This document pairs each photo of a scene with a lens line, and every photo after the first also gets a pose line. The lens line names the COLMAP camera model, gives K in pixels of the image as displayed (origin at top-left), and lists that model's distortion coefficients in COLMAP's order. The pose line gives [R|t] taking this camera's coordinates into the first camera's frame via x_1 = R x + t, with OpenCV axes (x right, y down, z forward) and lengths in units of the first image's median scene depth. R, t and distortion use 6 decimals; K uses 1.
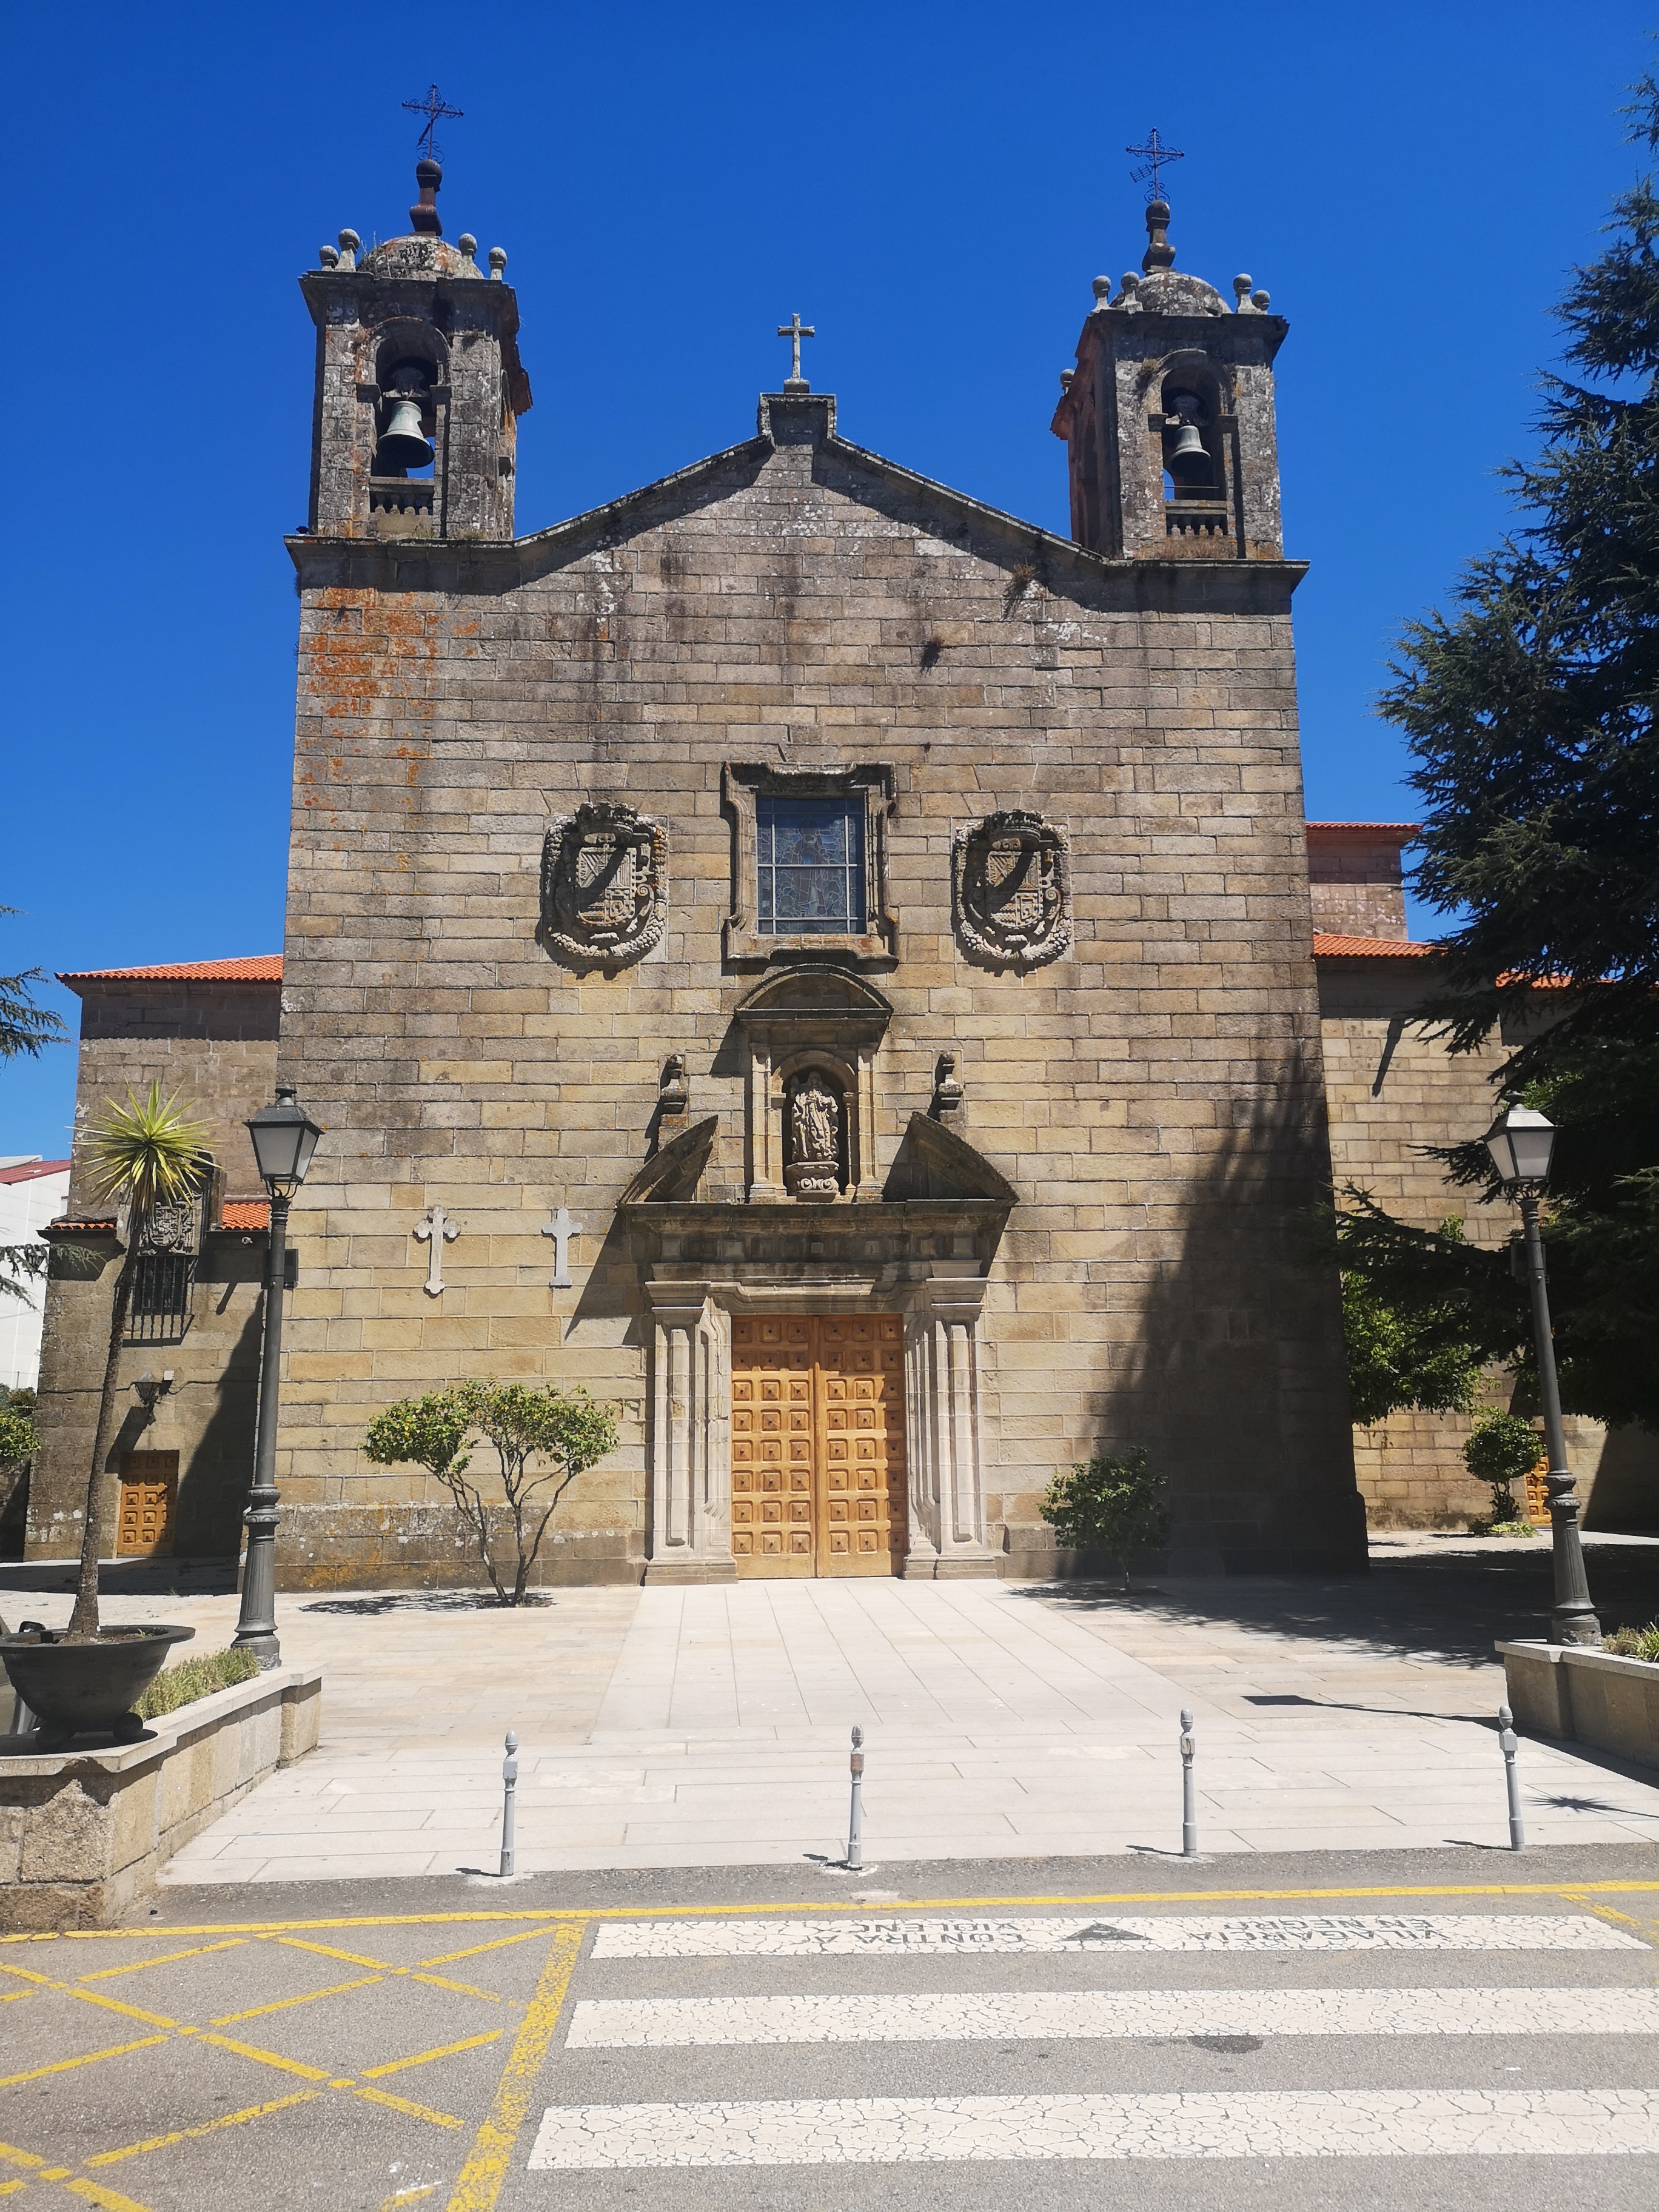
lens RADIAL K [[1706.4, 0, 835.5], [0, 1706.4, 1103.5], [0, 0, 1]] dist [0.075190, -0.073918]
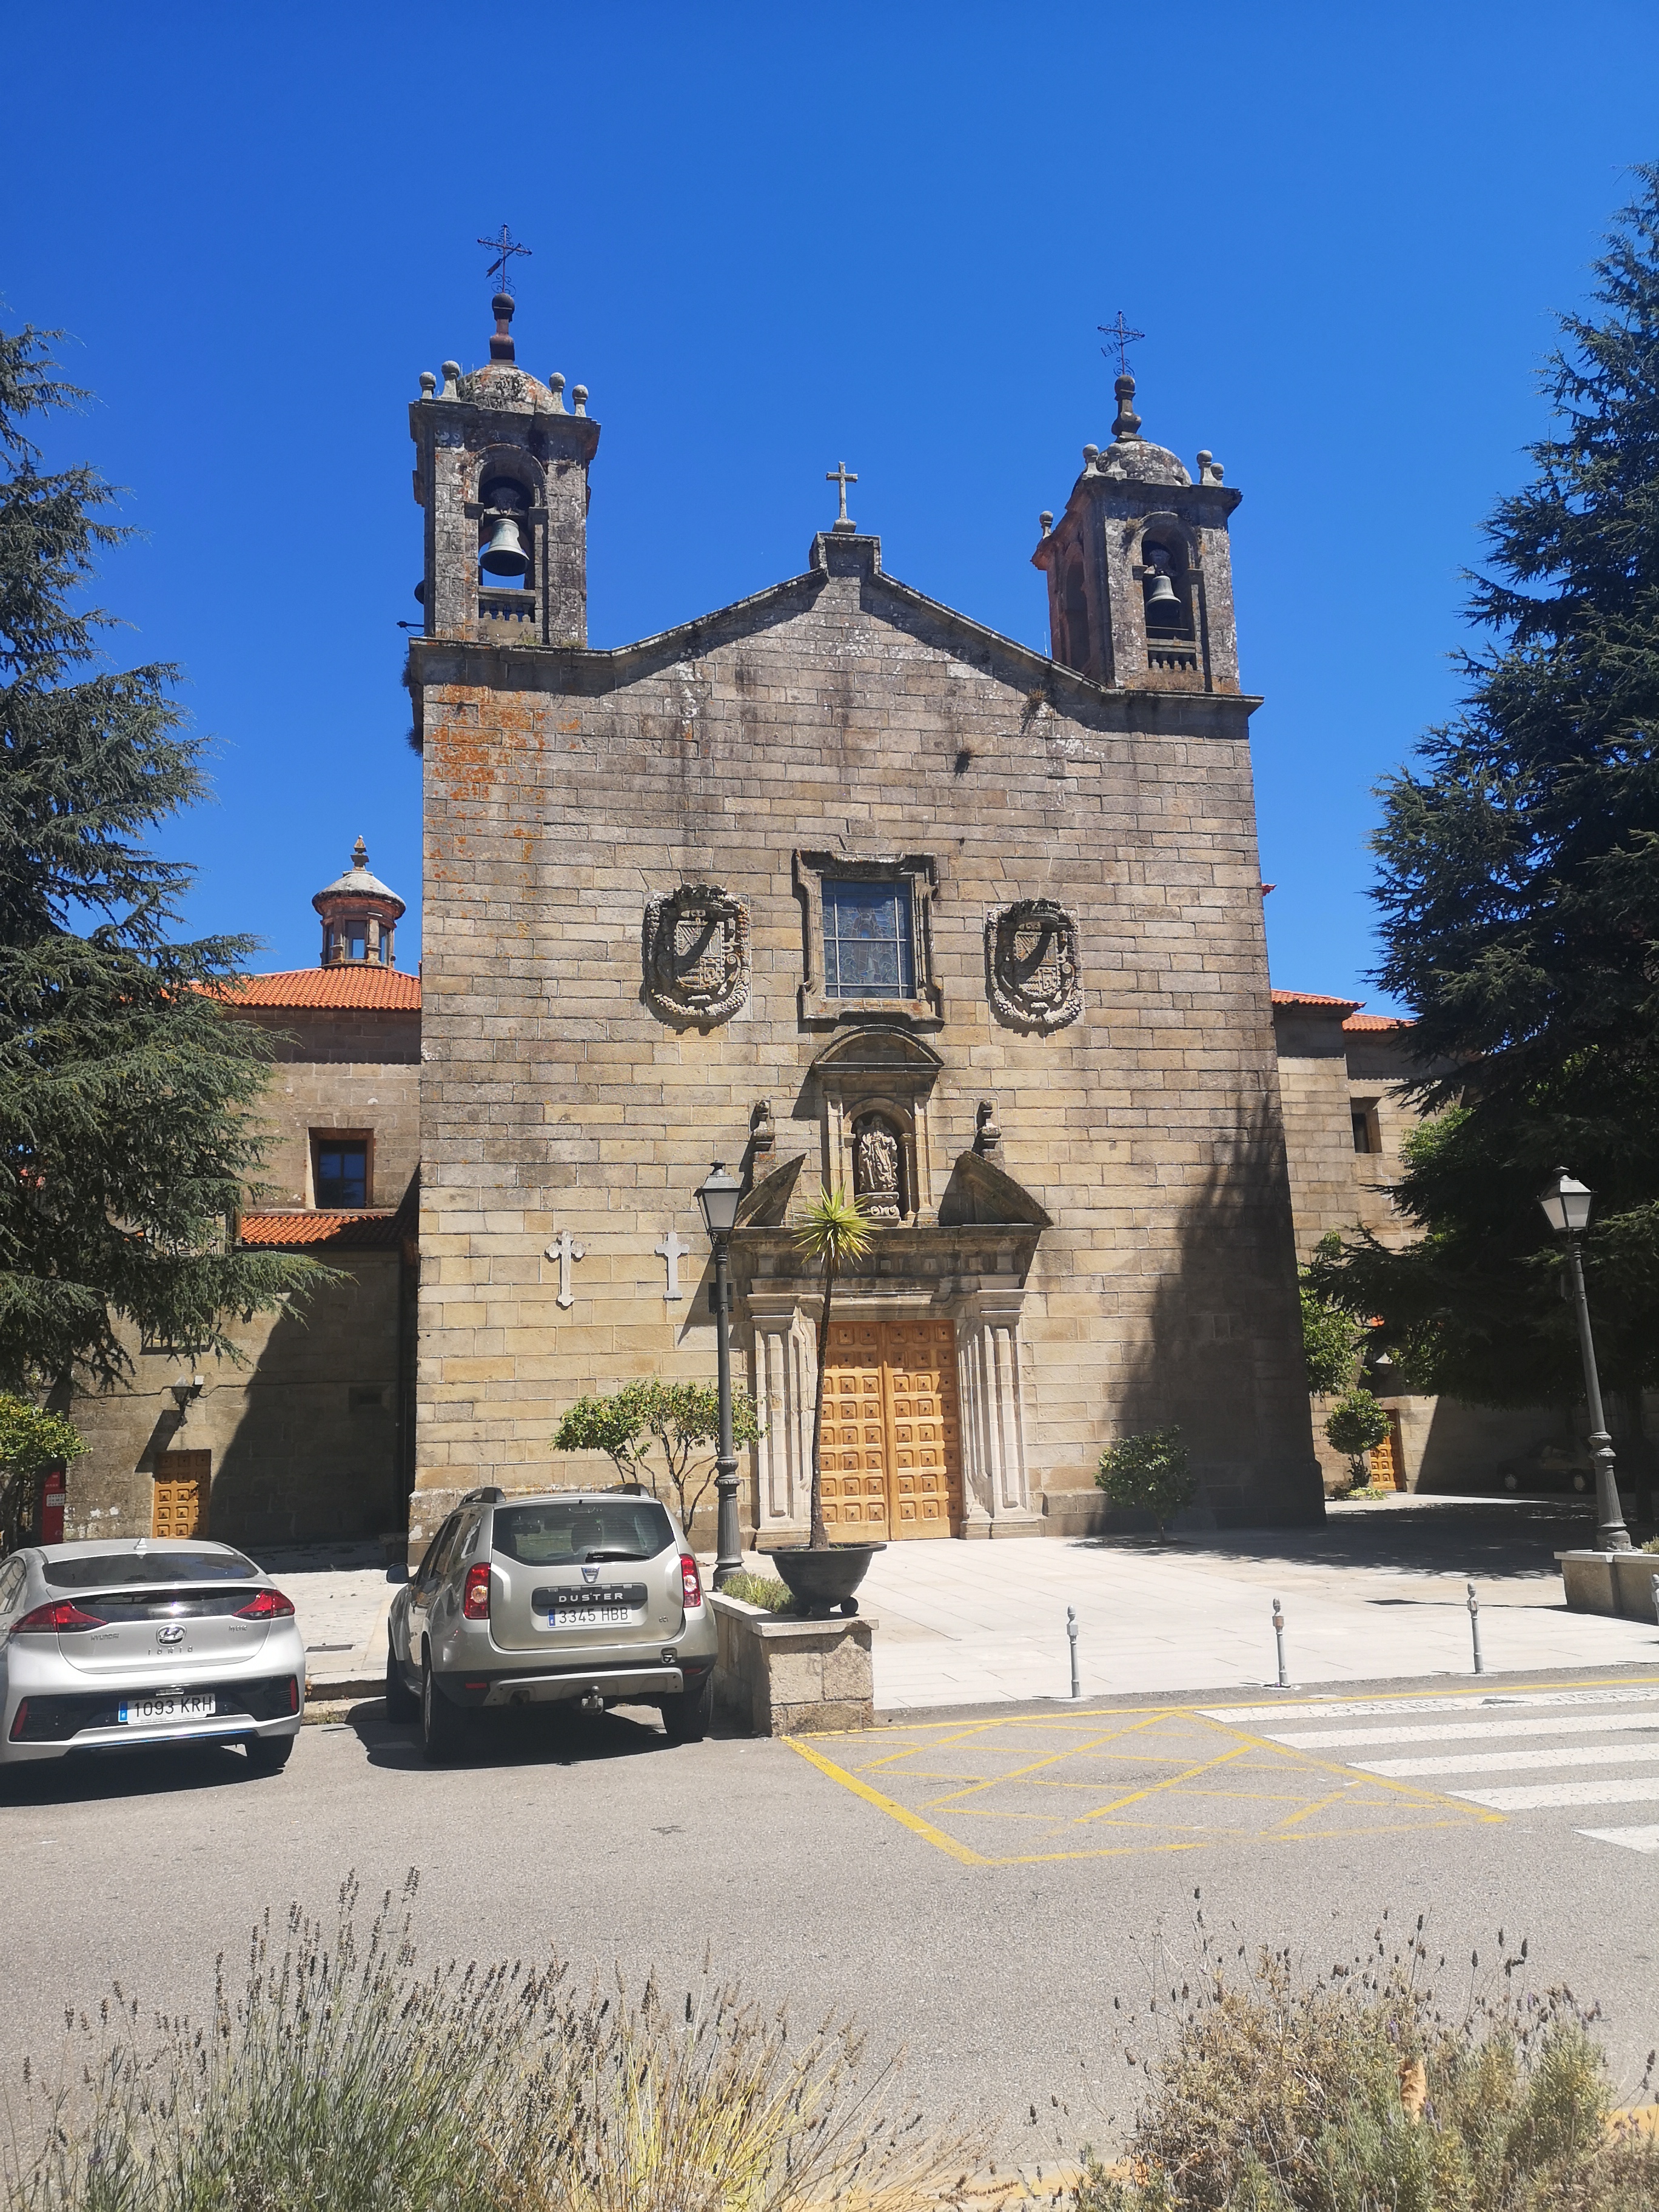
lens RADIAL K [[1706.4, 0, 835.5], [0, 1706.4, 1103.5], [0, 0, 1]] dist [0.075190, -0.073918]
pose [[0.988808, 0.009734, 0.148876, -0.209718], [-0.010196, 0.999945, 0.002337, -0.028528], [-0.148845, -0.003828, 0.988853, -0.161150]]
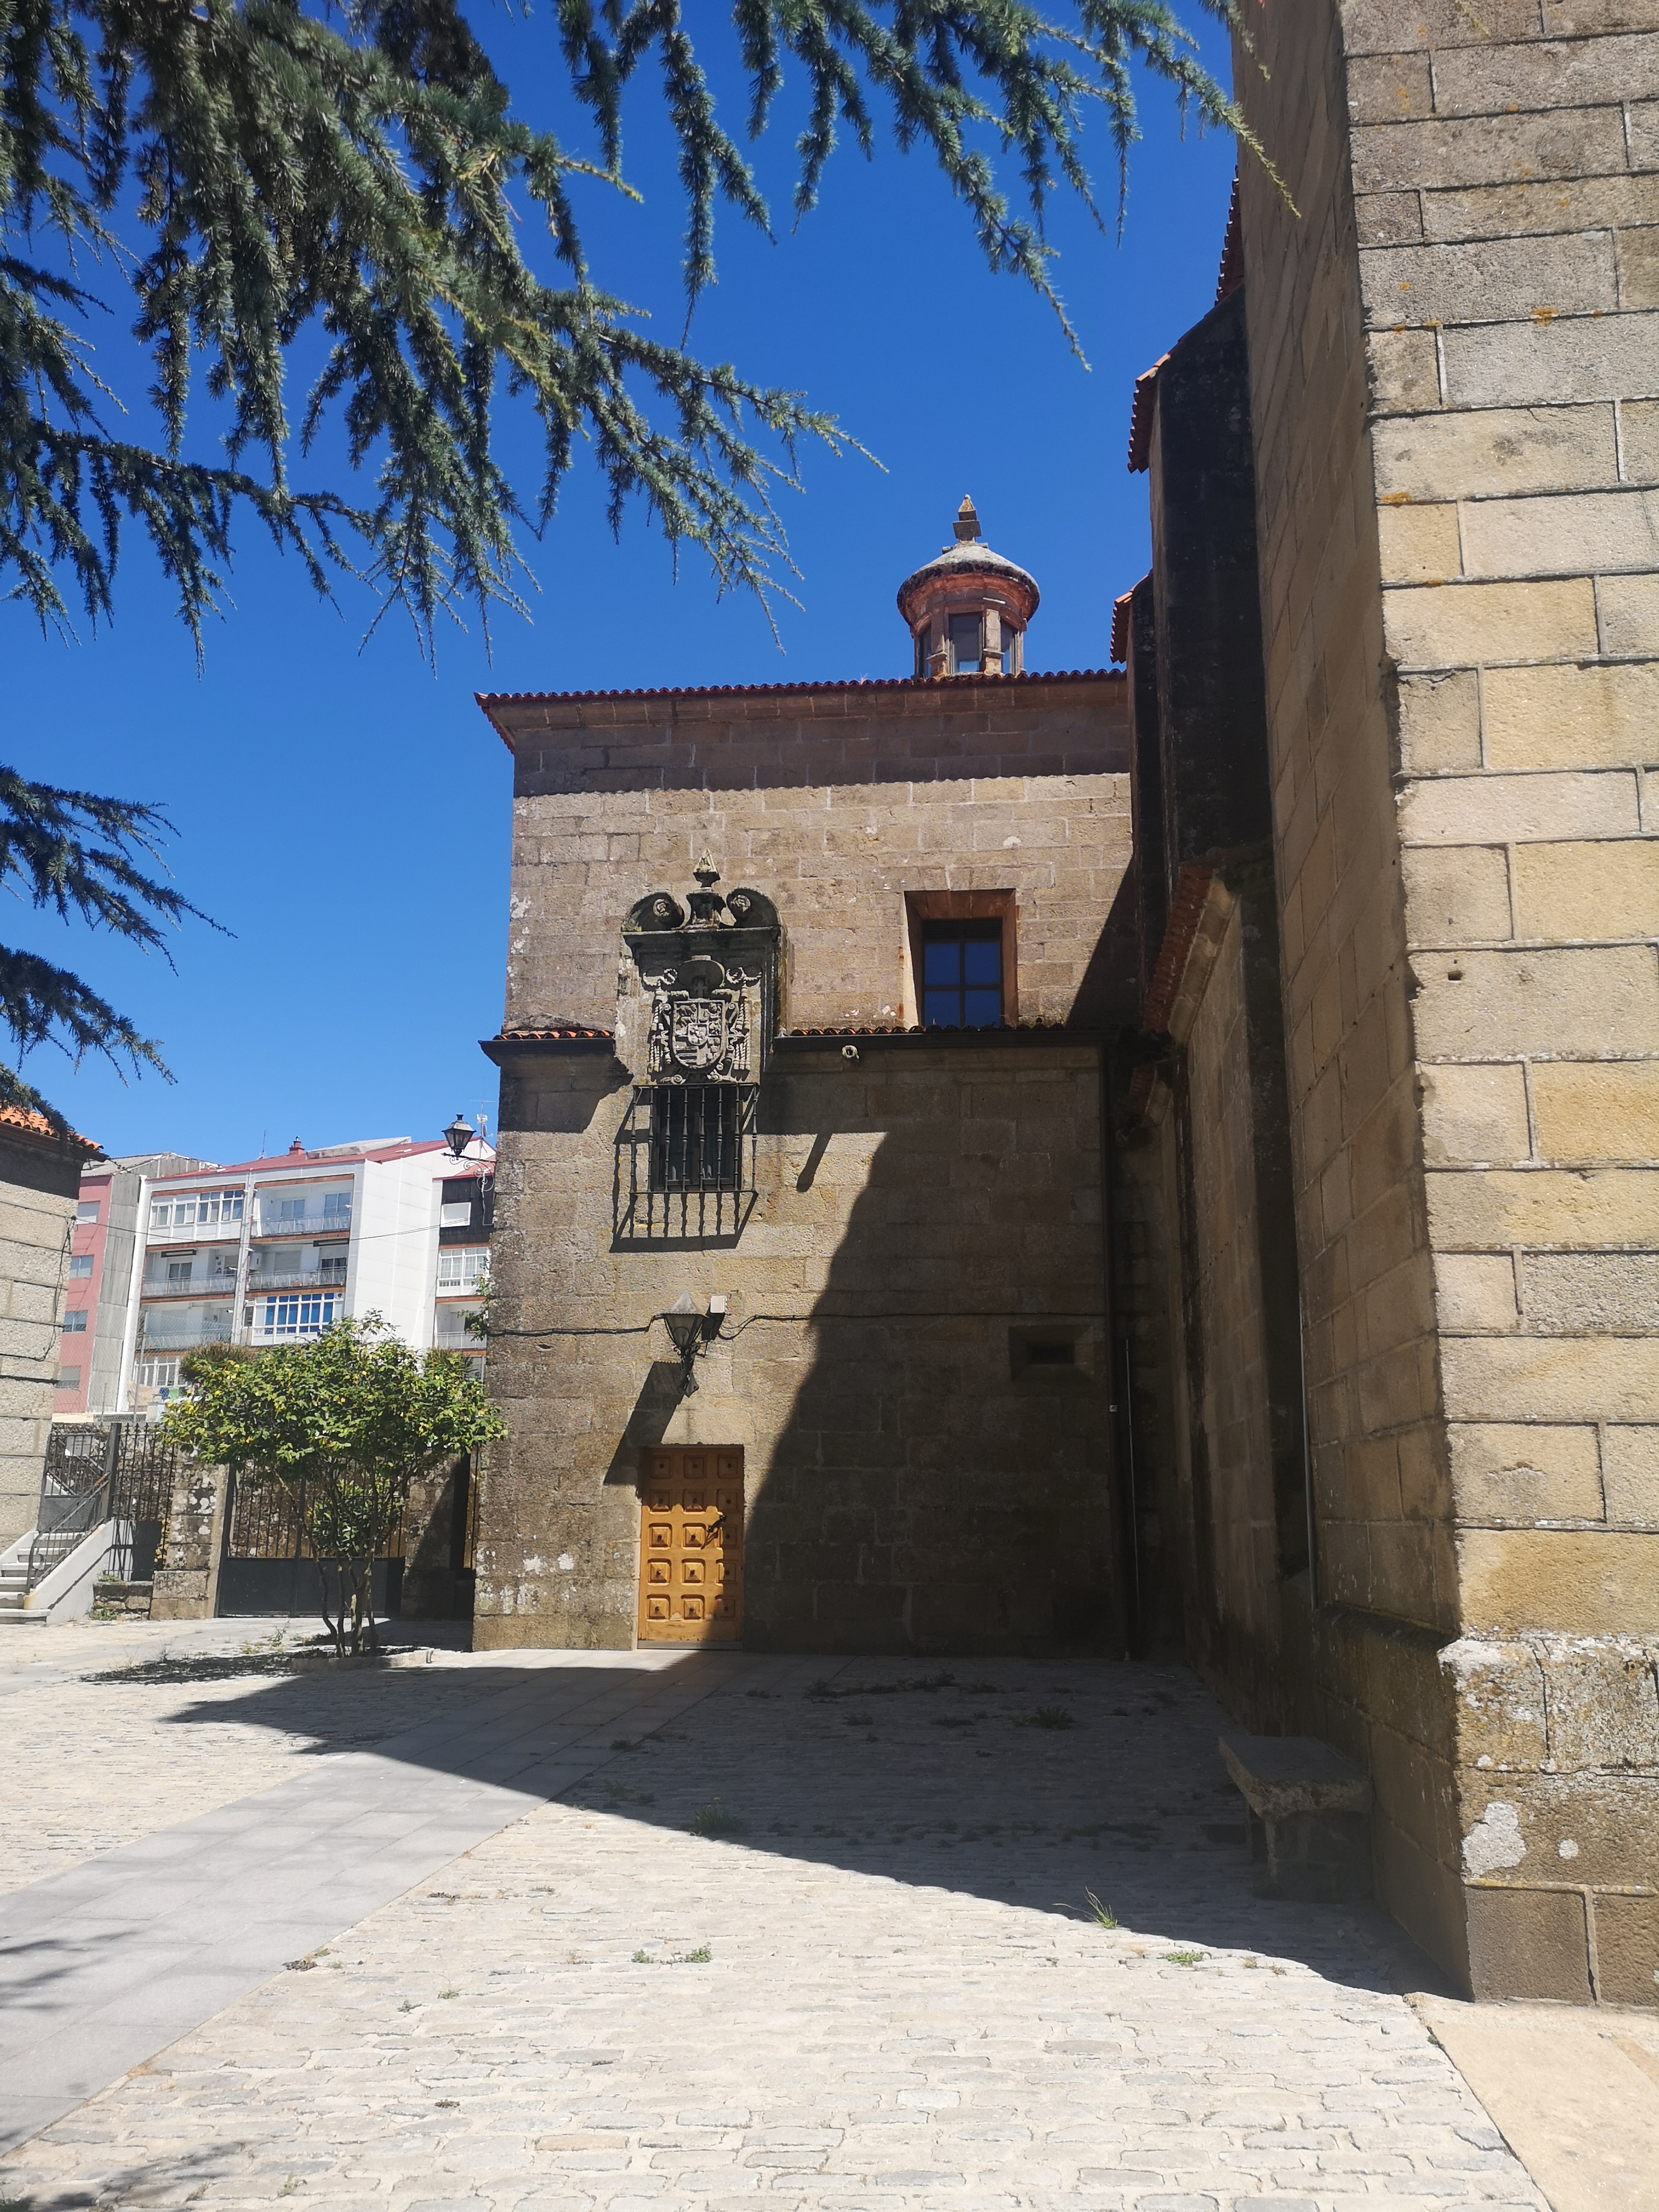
lens RADIAL K [[1706.4, 0, 835.5], [0, 1706.4, 1103.5], [0, 0, 1]] dist [0.075190, -0.073918]
pose [[0.983952, -0.020669, -0.177232, -0.343799], [0.018380, 0.999725, -0.014546, 0.139654], [0.177484, 0.011055, 0.984062, 0.652780]]
